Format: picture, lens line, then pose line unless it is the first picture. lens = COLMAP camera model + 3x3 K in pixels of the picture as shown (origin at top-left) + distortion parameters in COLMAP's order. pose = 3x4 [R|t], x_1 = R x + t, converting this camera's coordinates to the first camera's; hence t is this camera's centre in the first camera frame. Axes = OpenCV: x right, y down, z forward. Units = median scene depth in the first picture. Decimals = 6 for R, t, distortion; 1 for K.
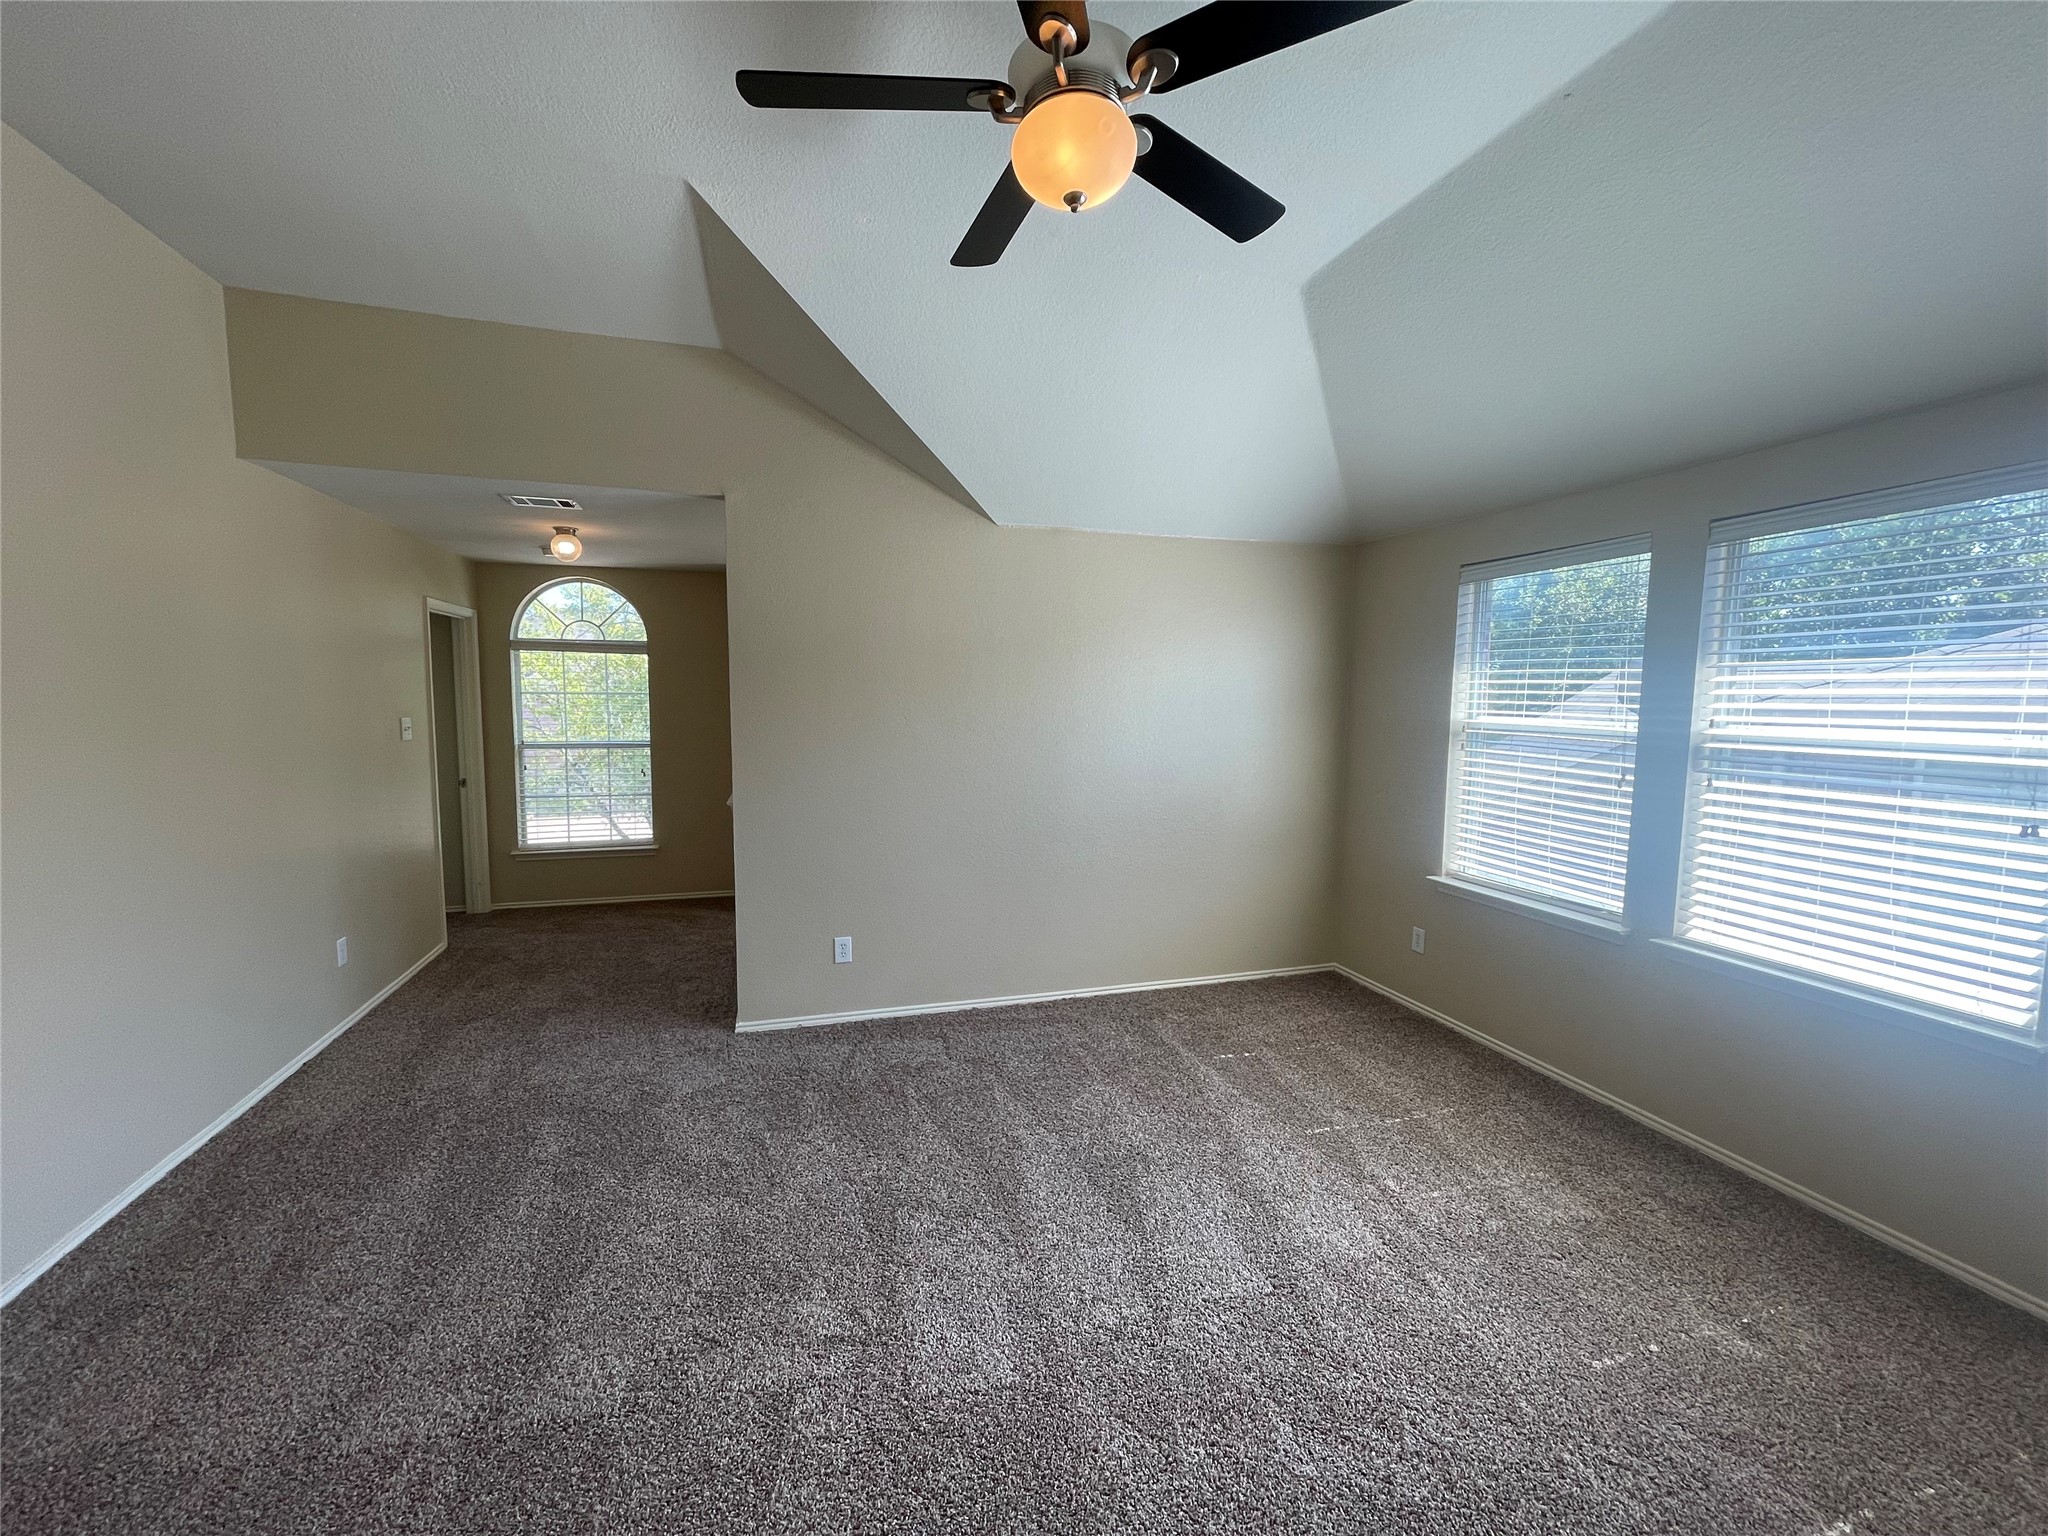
lens RADIAL K [[827.3, 0, 1014.8], [0, 827.3, 767.1], [0, 0, 1]] dist [-0.000950, -0.000021]
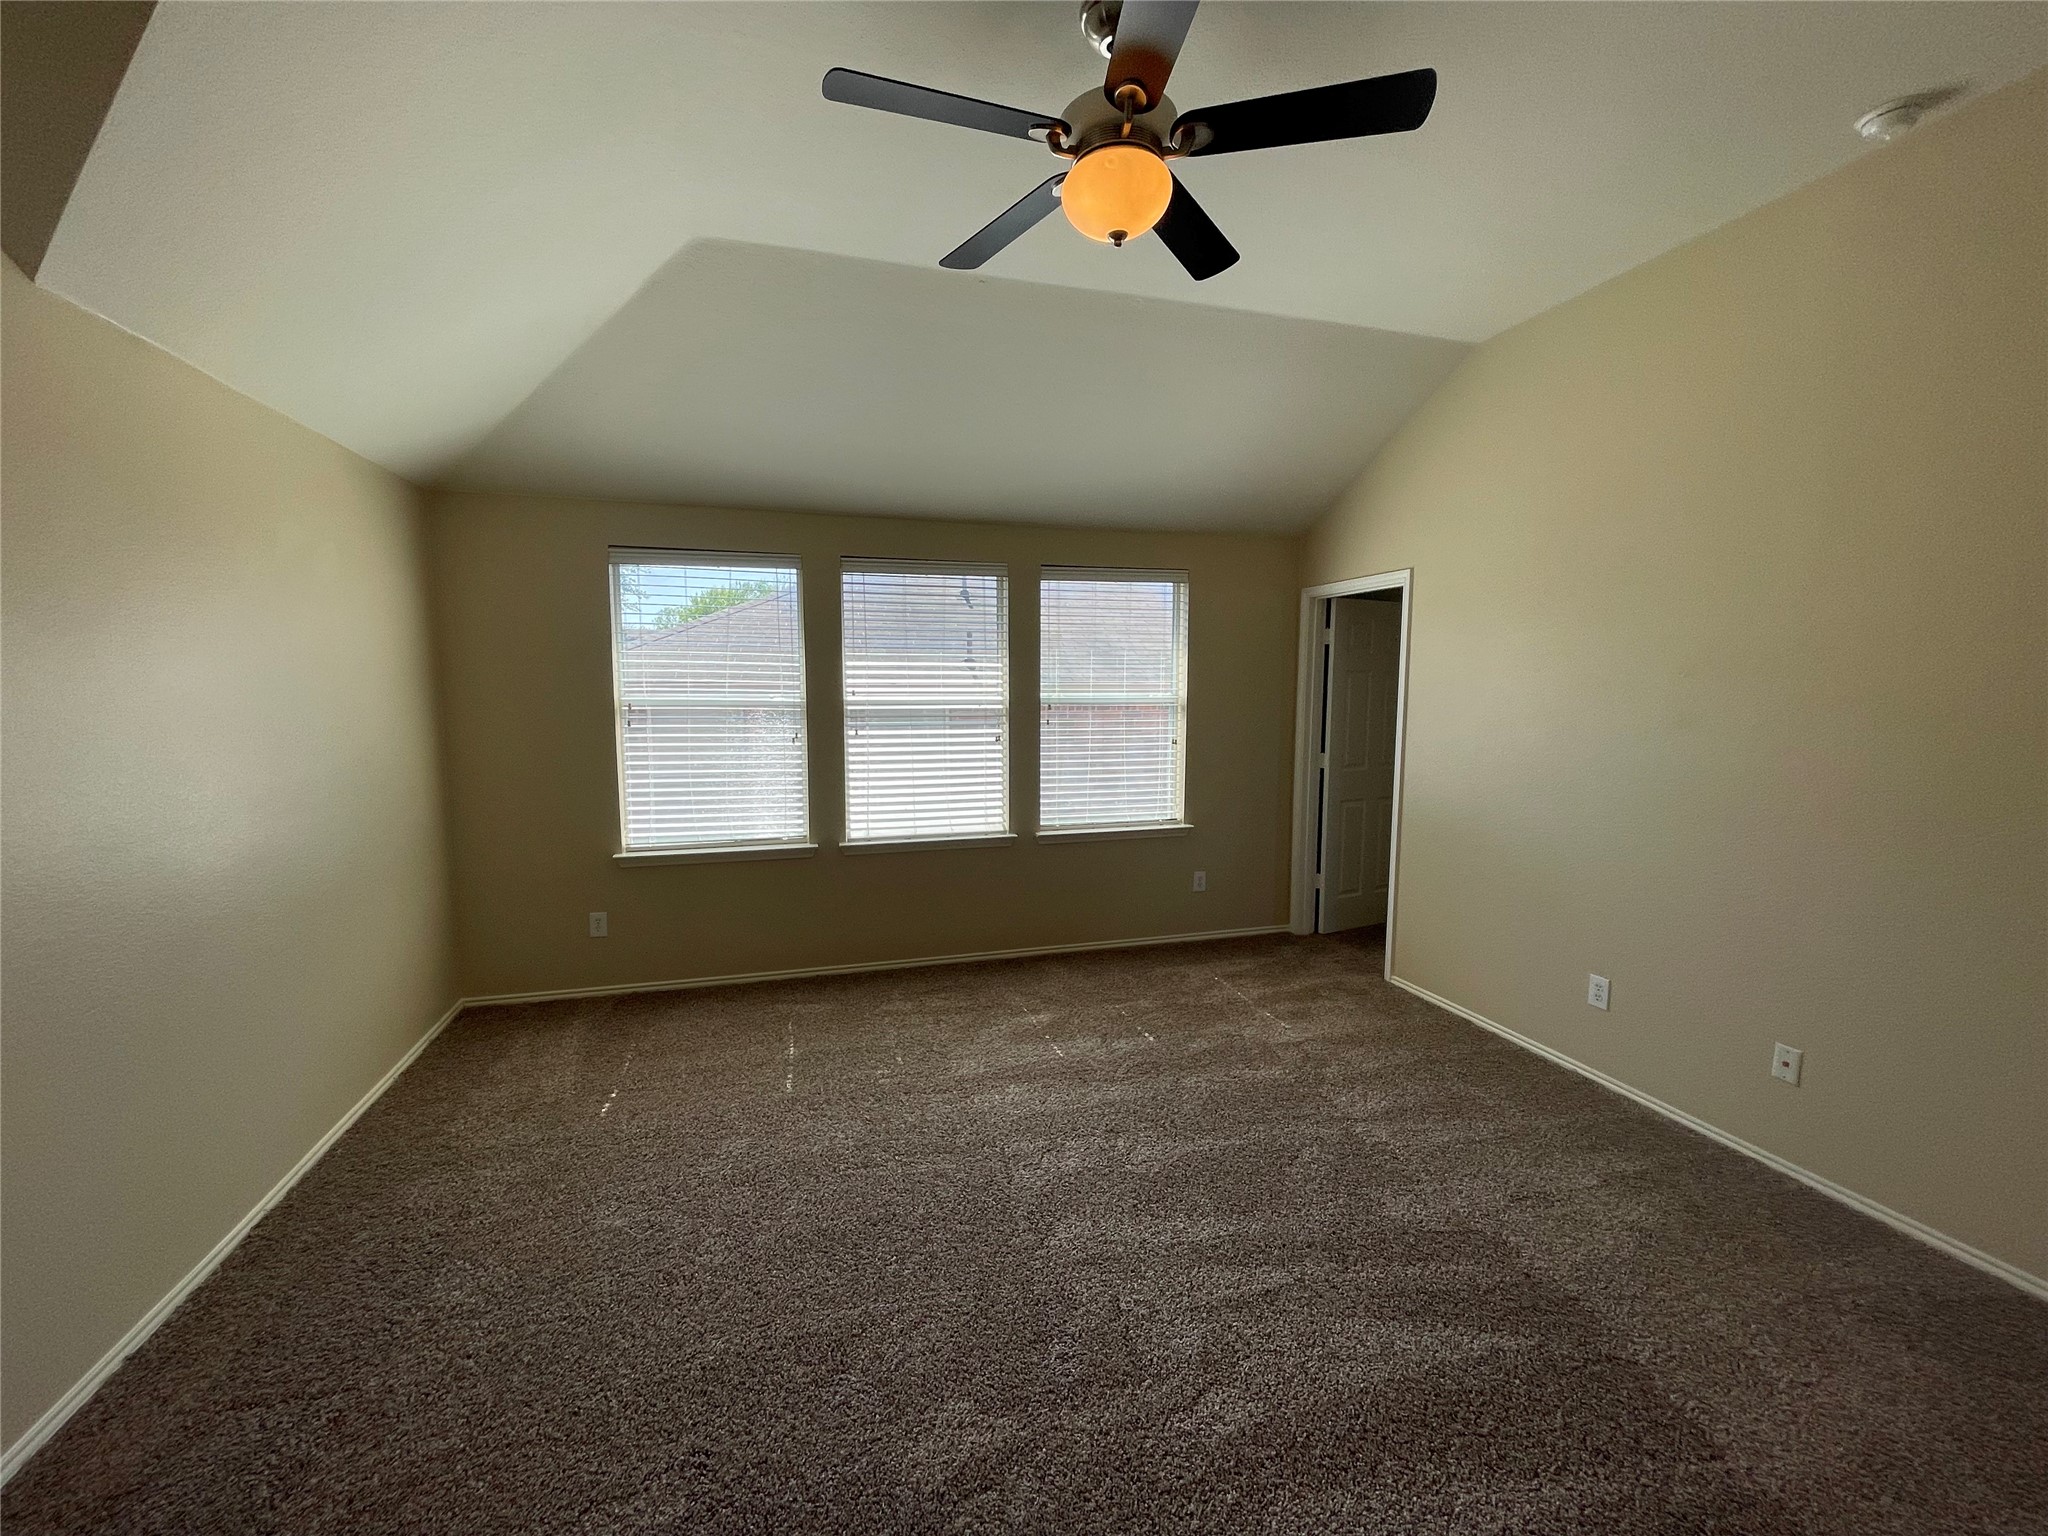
lens RADIAL K [[827.3, 0, 1014.8], [0, 827.3, 767.1], [0, 0, 1]] dist [-0.000950, -0.000021]
pose [[-0.001189, -0.093102, 0.995656, -0.634569], [0.086730, 0.991895, 0.092854, -0.031590], [-0.996231, 0.086464, 0.006895, 0.666828]]
